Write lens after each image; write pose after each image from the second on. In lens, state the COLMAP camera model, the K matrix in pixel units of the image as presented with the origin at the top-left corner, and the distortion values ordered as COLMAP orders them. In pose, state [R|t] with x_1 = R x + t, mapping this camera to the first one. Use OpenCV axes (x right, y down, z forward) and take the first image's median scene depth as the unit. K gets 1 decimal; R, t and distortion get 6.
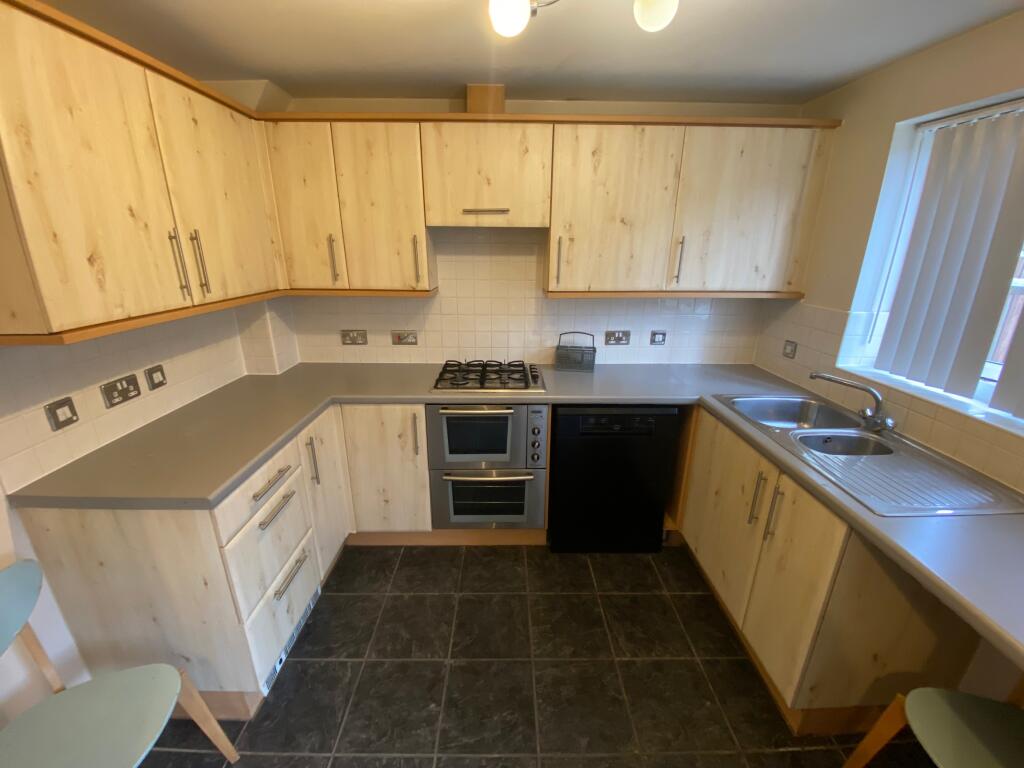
lens RADIAL K [[414.2, 0, 512.9], [0, 414.2, 384.8], [0, 0, 1]] dist [0.019574, -0.000410]
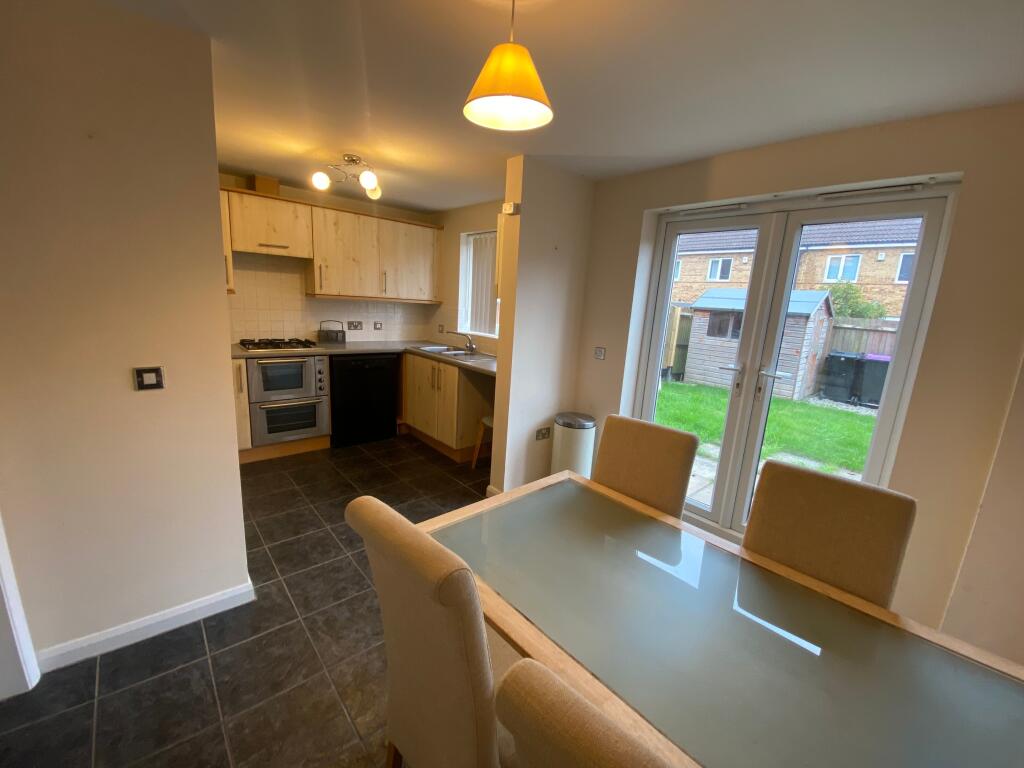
lens RADIAL K [[414.2, 0, 512.9], [0, 414.2, 384.8], [0, 0, 1]] dist [0.019574, -0.000410]
pose [[0.759885, -0.096158, 0.642906, -0.460732], [0.158571, 0.986542, -0.039869, 0.363005], [-0.630421, 0.132243, 0.764906, -0.843382]]
